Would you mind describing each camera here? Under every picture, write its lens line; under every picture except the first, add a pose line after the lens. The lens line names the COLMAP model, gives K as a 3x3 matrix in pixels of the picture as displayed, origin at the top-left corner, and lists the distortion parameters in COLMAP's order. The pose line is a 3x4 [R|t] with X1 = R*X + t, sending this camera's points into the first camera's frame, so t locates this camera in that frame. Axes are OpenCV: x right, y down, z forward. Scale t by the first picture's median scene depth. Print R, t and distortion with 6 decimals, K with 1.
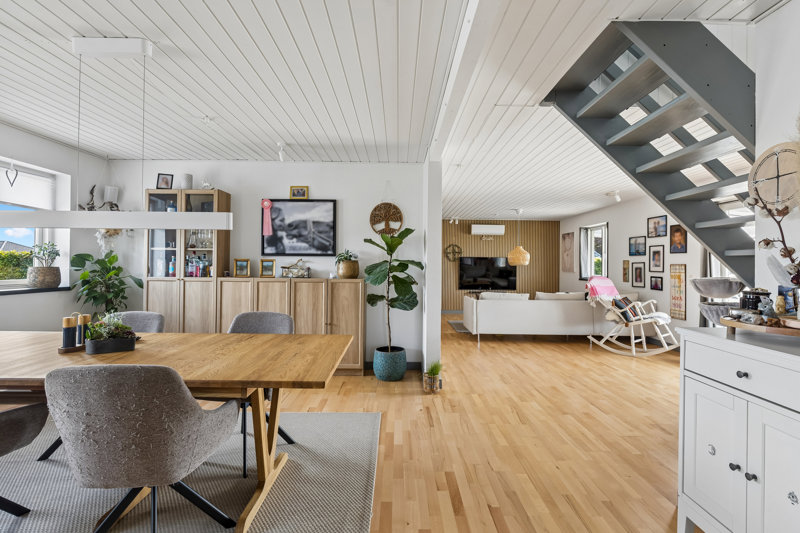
lens RADIAL K [[377.7, 0, 396.9], [0, 377.7, 261.8], [0, 0, 1]] dist [-0.000309, -0.000579]
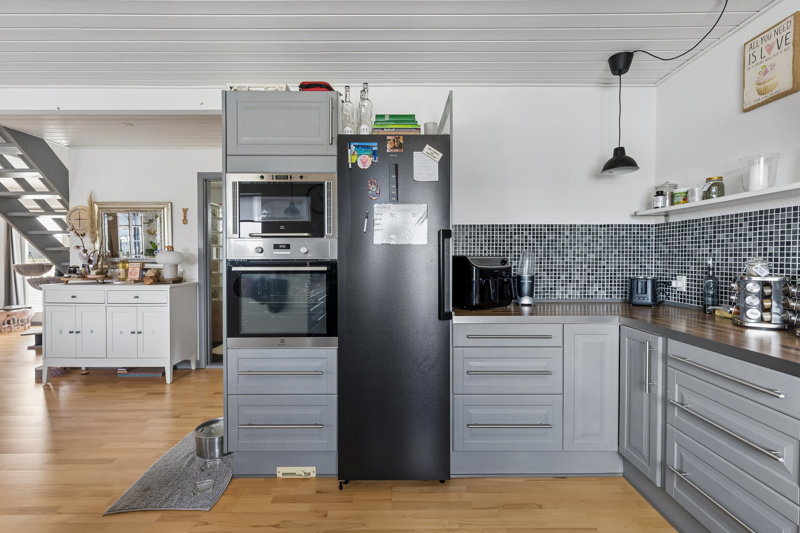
lens RADIAL K [[367.4, 0, 401.1], [0, 367.4, 262.8], [0, 0, 1]] dist [0.000784, -0.000309]
pose [[0.005116, -0.027147, 0.999618, -0.751074], [-0.005433, 0.999616, 0.027175, -0.012337], [-0.999972, -0.005570, 0.004967, -0.601032]]
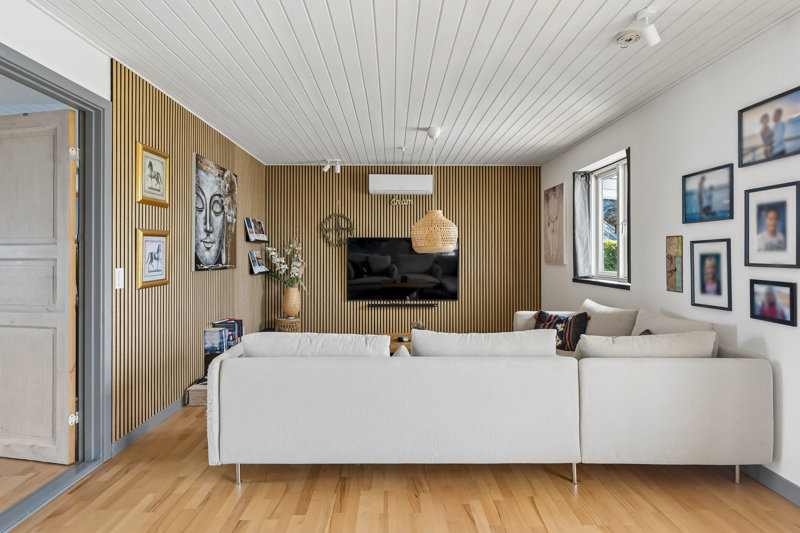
lens RADIAL K [[434.8, 0, 398.7], [0, 434.8, 253.4], [0, 0, 1]] dist [-0.001321, 0.000485]
pose [[0.999933, -0.010945, 0.003726, 0.334894], [0.010922, 0.999922, 0.006099, 0.008784], [-0.003793, -0.006058, 0.999974, 0.576622]]
